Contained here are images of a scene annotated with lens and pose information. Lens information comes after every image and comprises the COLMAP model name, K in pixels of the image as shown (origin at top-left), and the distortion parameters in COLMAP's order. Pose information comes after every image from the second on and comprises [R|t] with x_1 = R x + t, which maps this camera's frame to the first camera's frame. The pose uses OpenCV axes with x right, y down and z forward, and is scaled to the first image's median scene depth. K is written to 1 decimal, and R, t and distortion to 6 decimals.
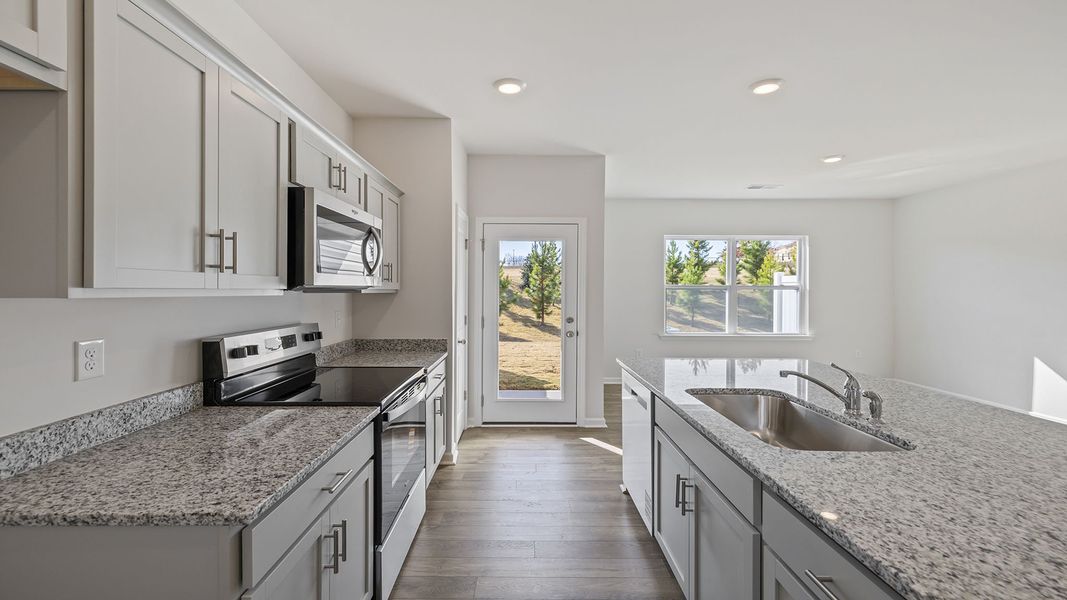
lens RADIAL K [[449.5, 0, 531.8], [0, 449.5, 294.3], [0, 0, 1]] dist [-0.005268, -0.001026]
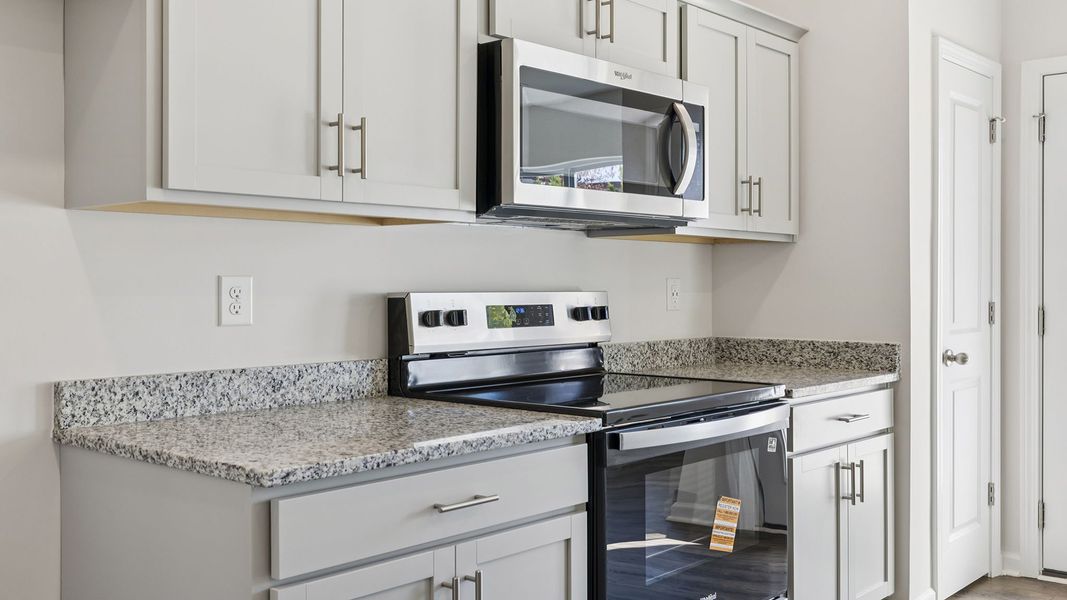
lens RADIAL K [[1045.4, 0, 534.4], [0, 1045.4, 295.4], [0, 0, 1]] dist [-0.019883, 0.000000]
pose [[0.738931, 0.000163, -0.673782, 0.591329], [-0.000887, 0.999999, -0.000731, 0.130900], [0.673781, 0.001138, 0.738930, 0.007697]]
